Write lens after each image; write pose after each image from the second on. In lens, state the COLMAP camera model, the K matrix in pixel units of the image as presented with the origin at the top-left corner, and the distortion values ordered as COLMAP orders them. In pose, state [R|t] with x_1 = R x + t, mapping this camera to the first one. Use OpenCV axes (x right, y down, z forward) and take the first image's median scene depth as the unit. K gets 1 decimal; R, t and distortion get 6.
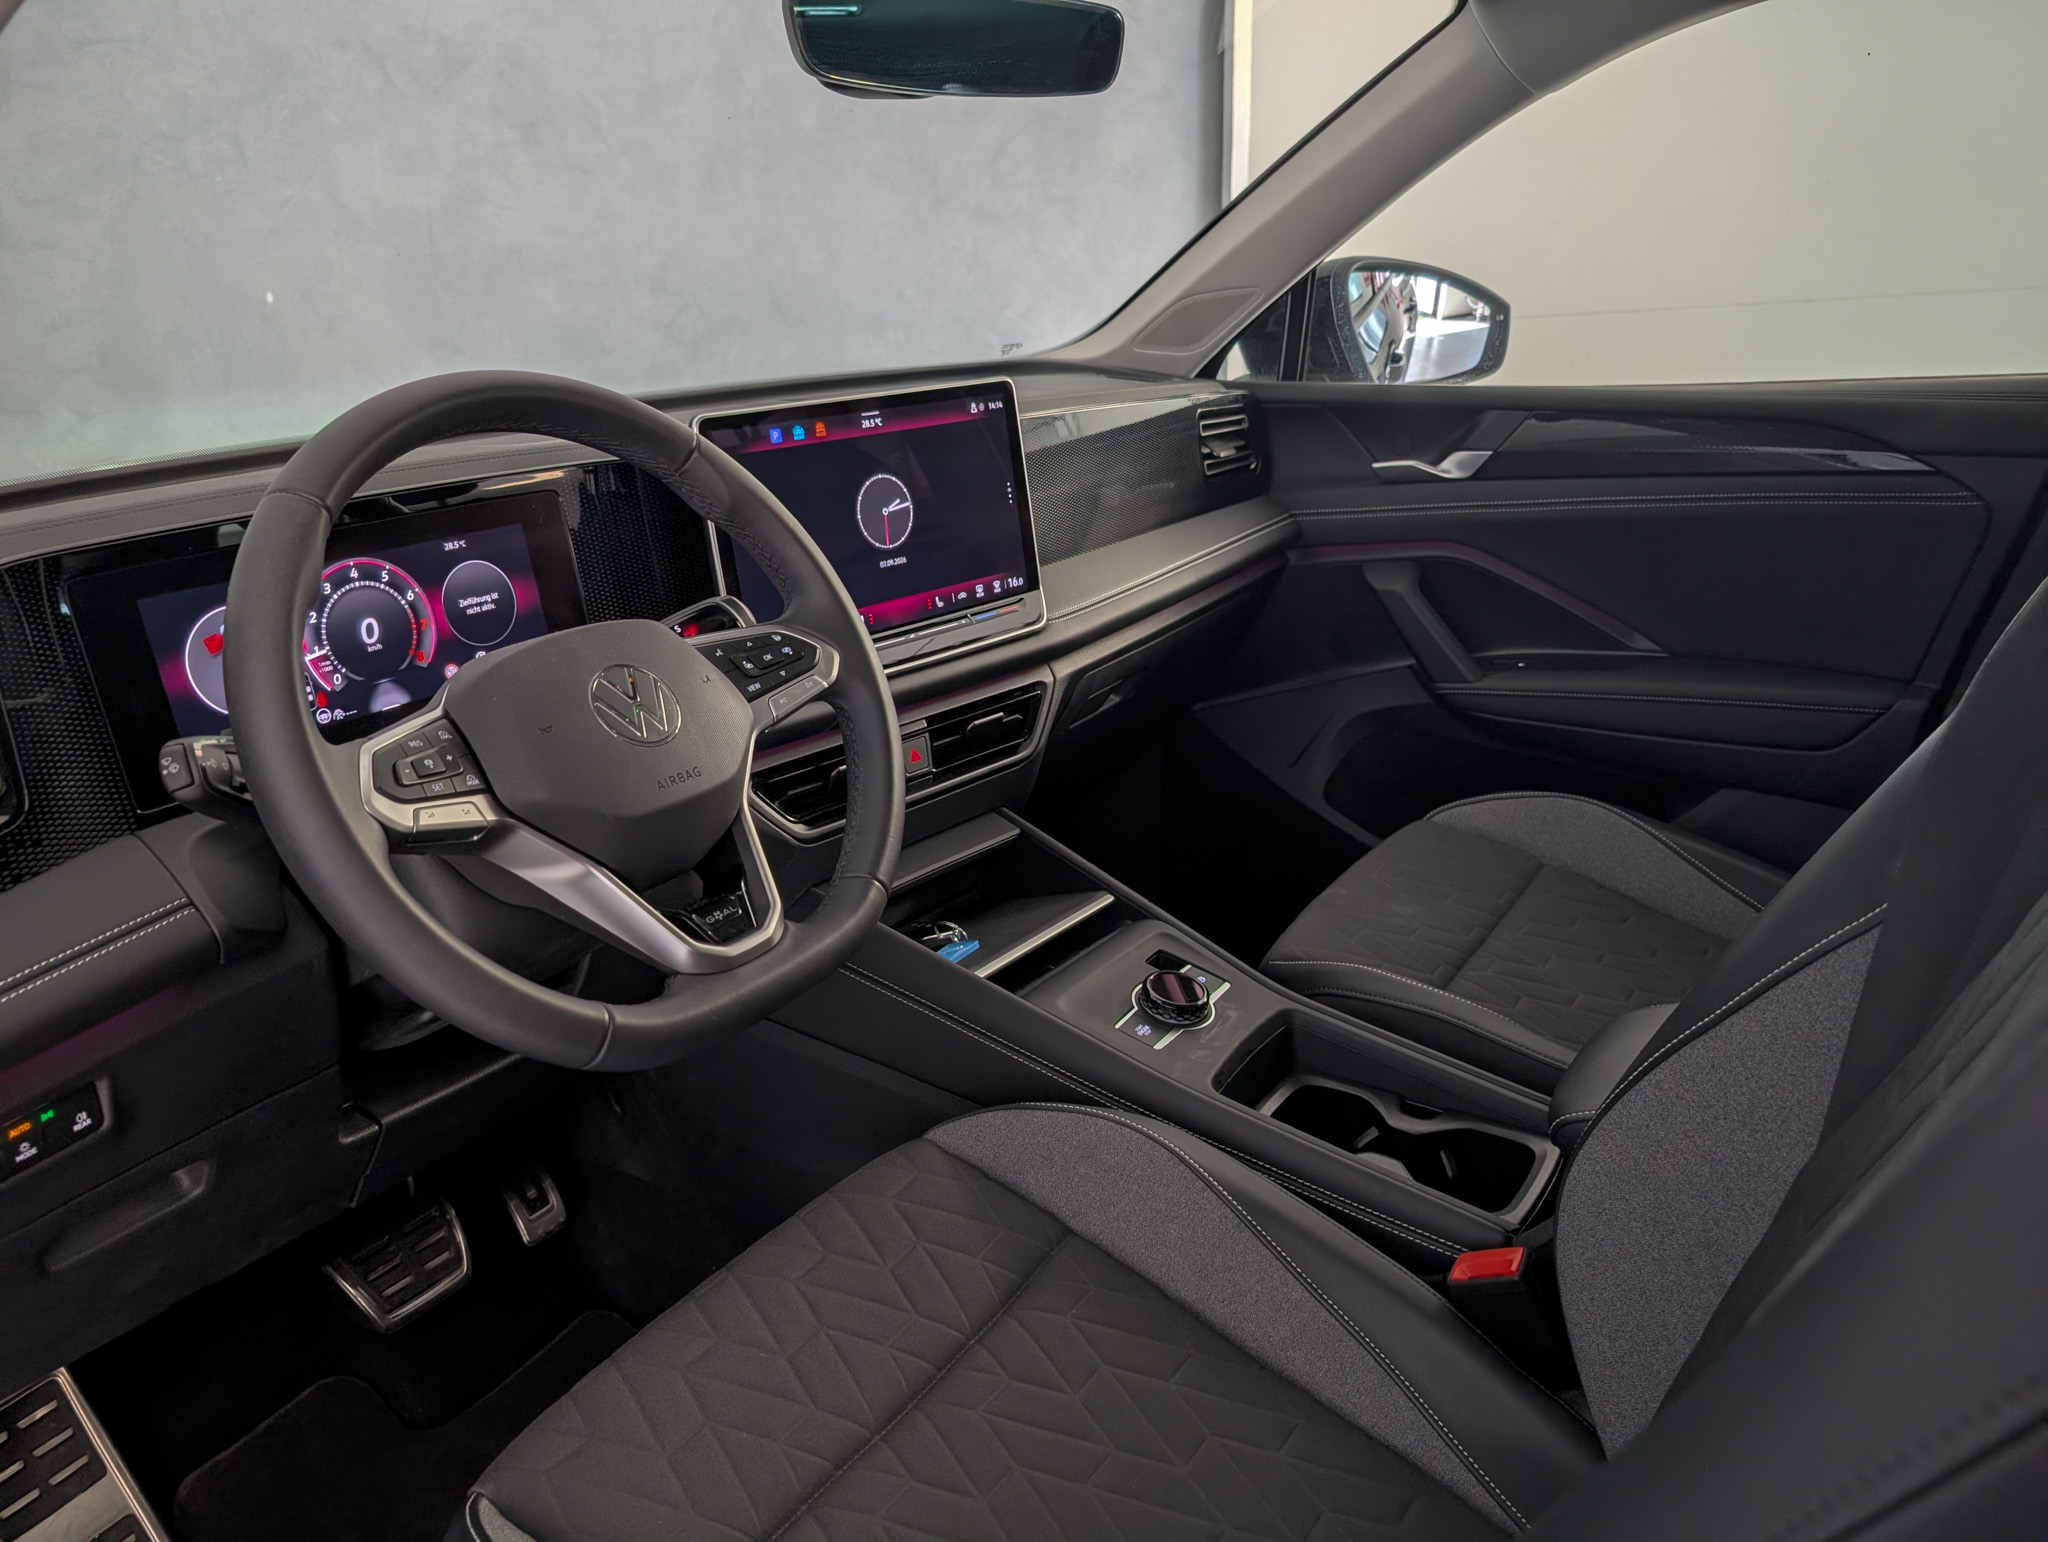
lens RADIAL K [[1487.3, 0, 1031.7], [0, 1487.3, 793.7], [0, 0, 1]] dist [0.000939, -0.000244]
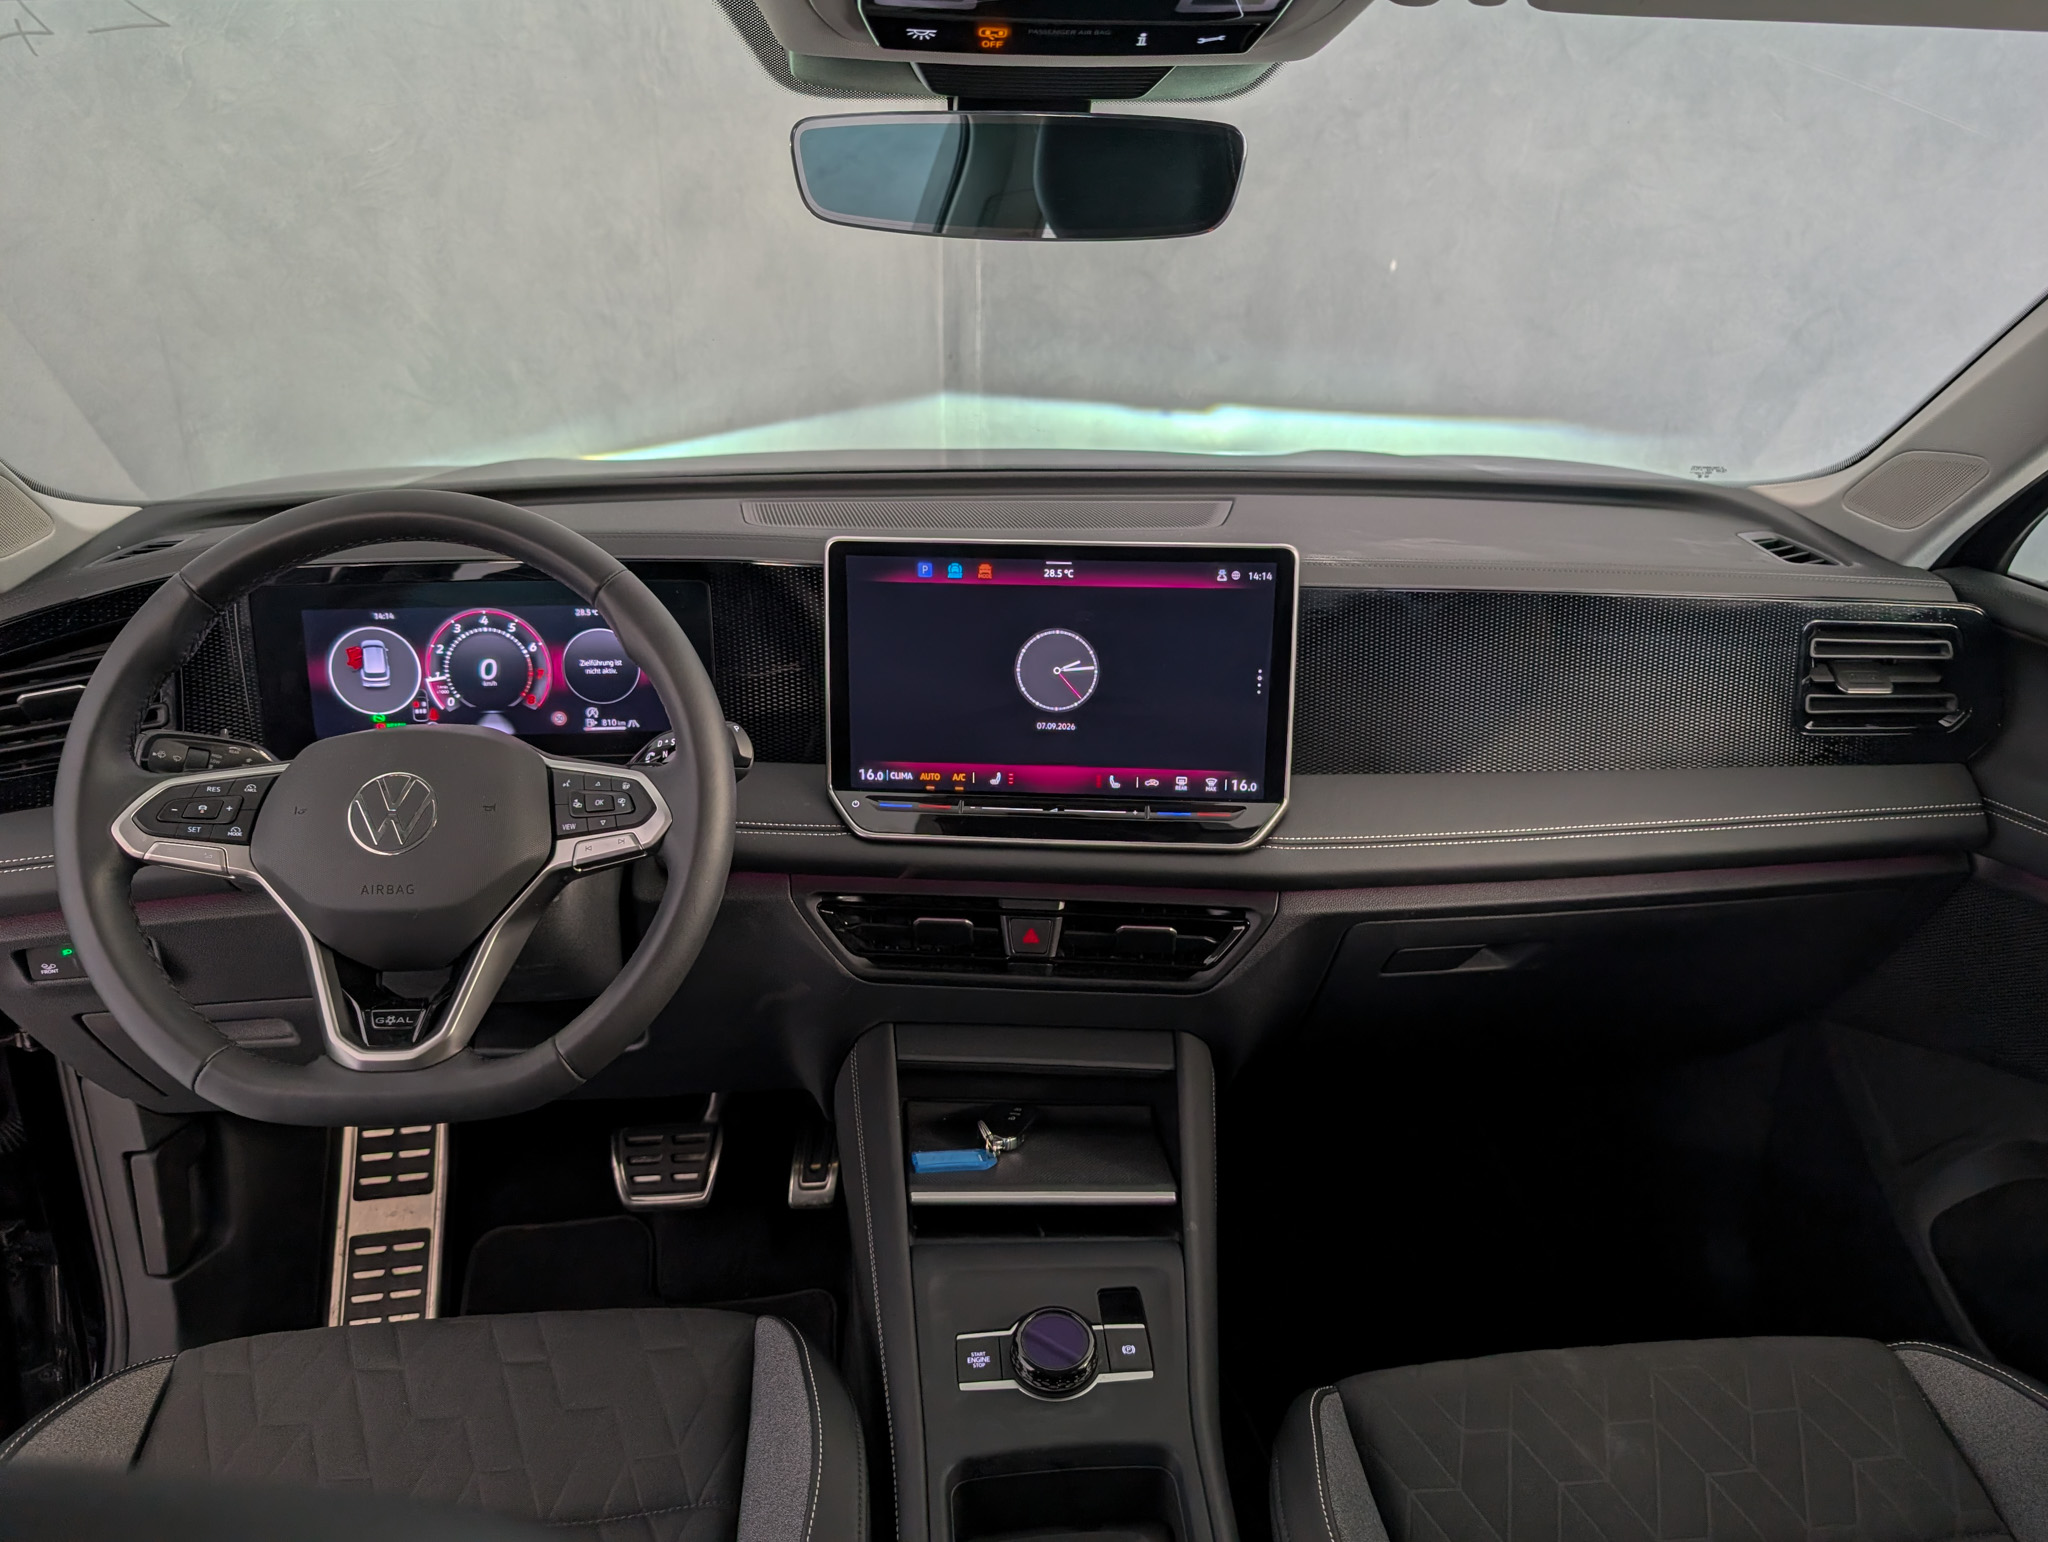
lens RADIAL K [[1504.6, 0, 1024.0], [0, 1504.6, 771.0], [0, 0, 1]] dist [0.002839, 0.011491]
pose [[0.631518, 0.316466, -0.707838, 0.670705], [-0.294491, 0.942402, 0.158598, -0.333690], [0.717259, 0.108294, 0.688340, 0.464848]]
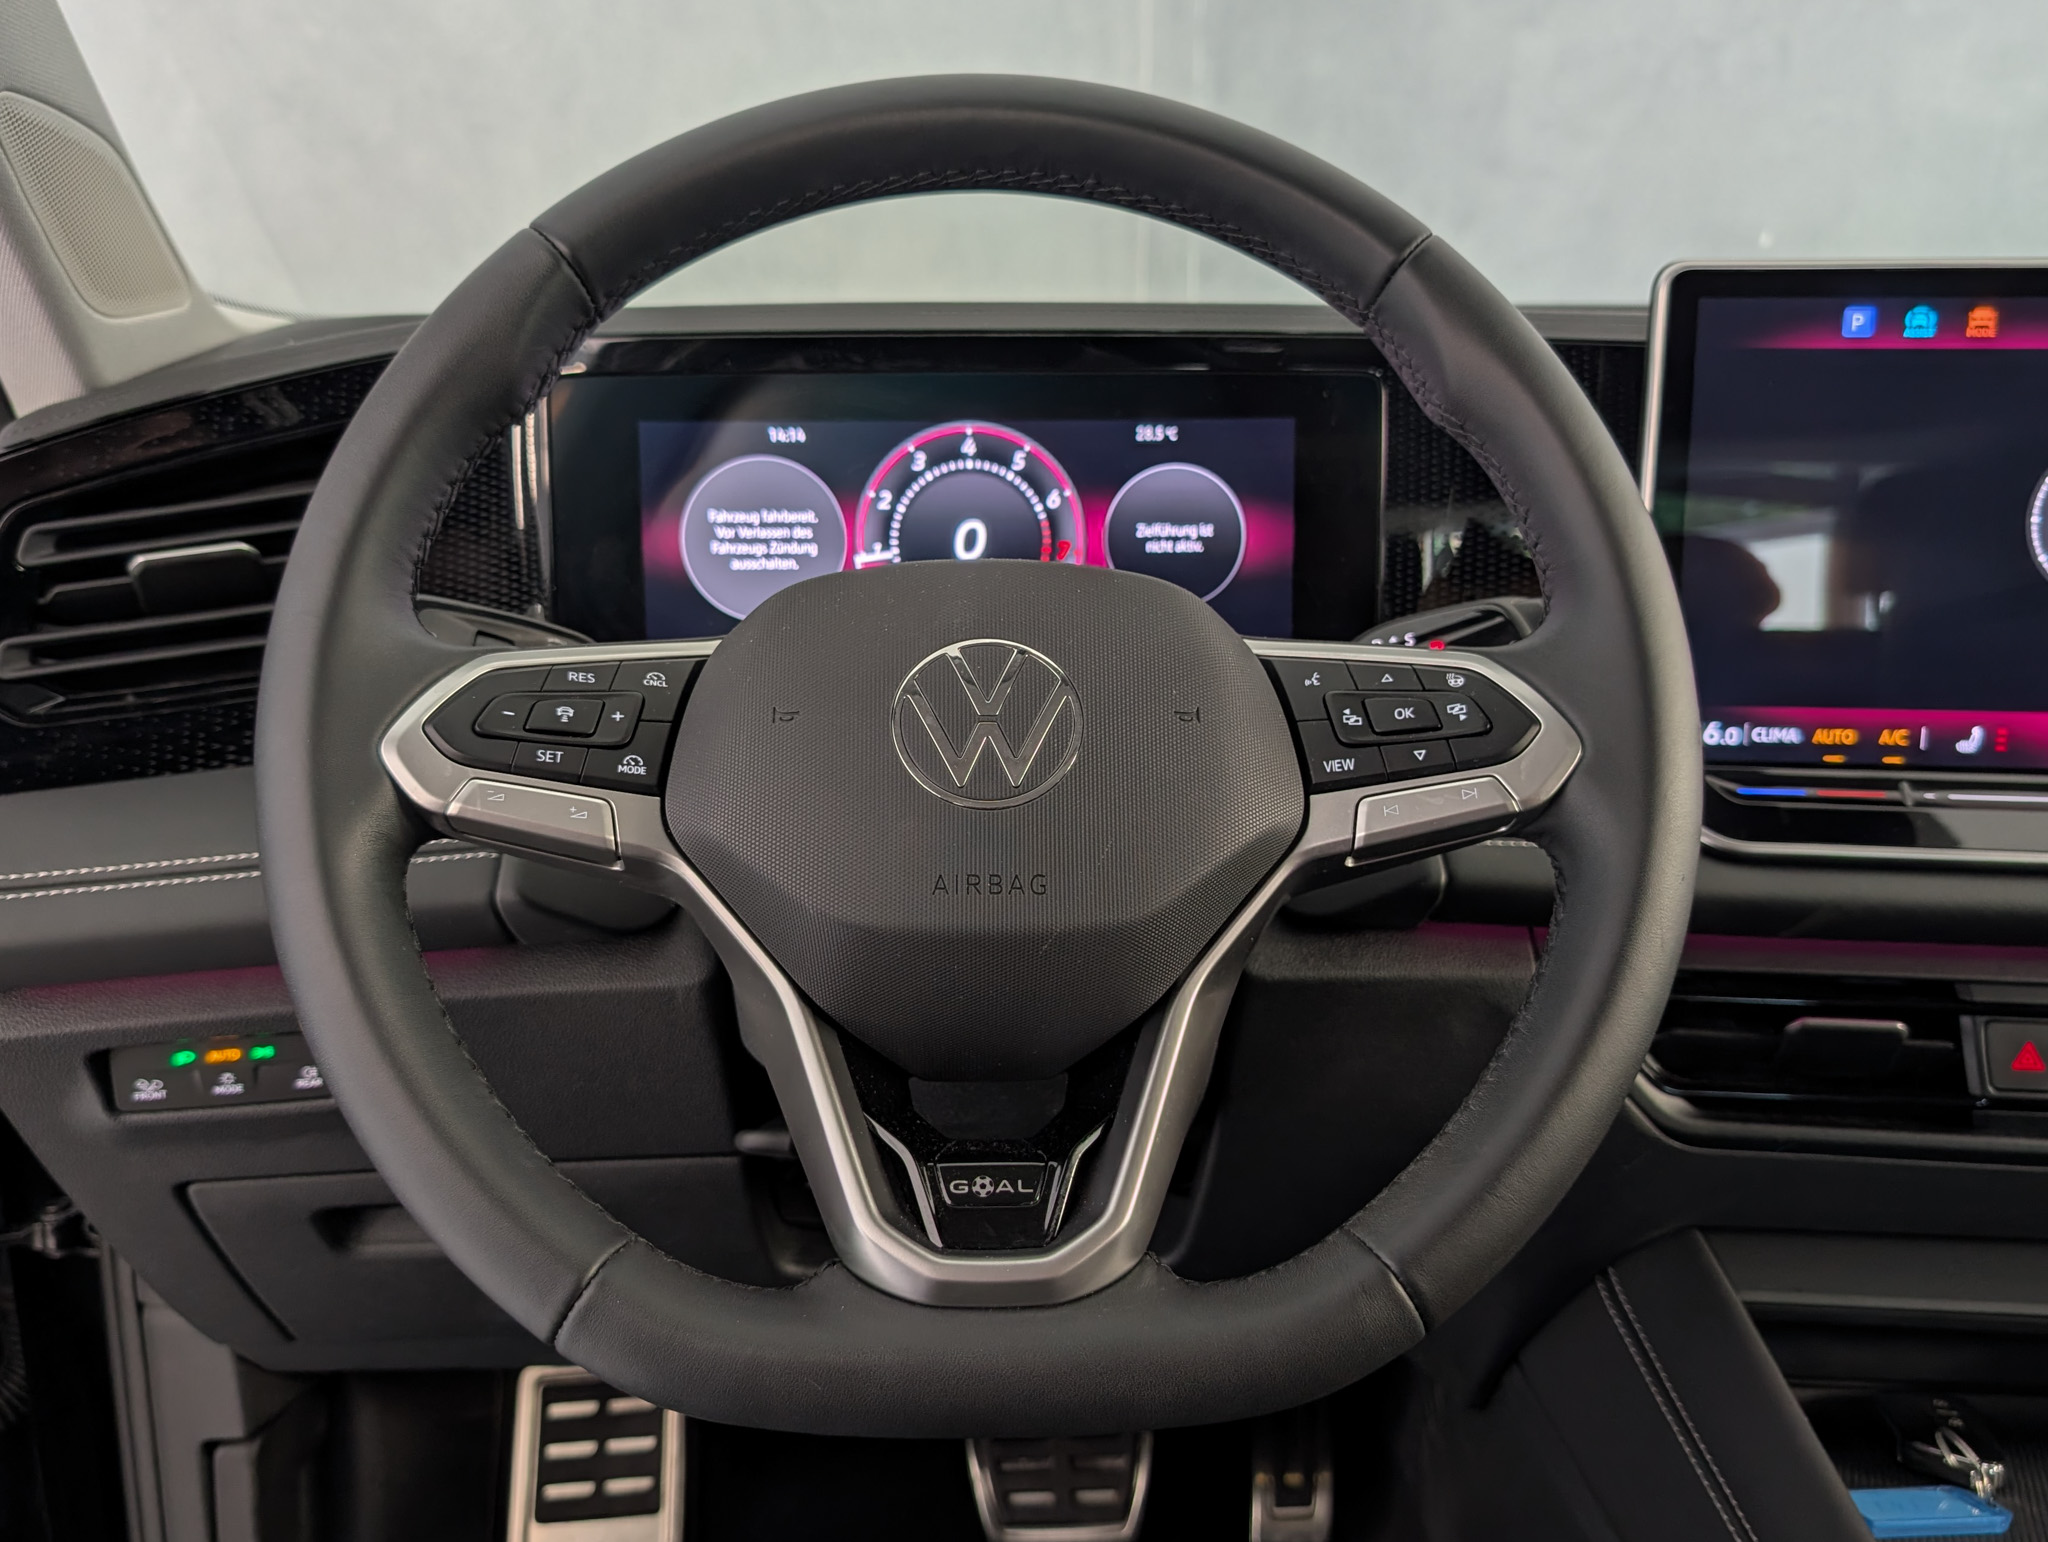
lens RADIAL K [[1779.5, 0, 1015.5], [0, 1779.5, 780.1], [0, 0, 1]] dist [0.034656, -0.059231]
pose [[0.597094, 0.250272, -0.762131, 0.165874], [-0.294460, 0.952142, 0.081972, -0.075963], [0.746172, 0.175472, 0.642213, 0.517494]]
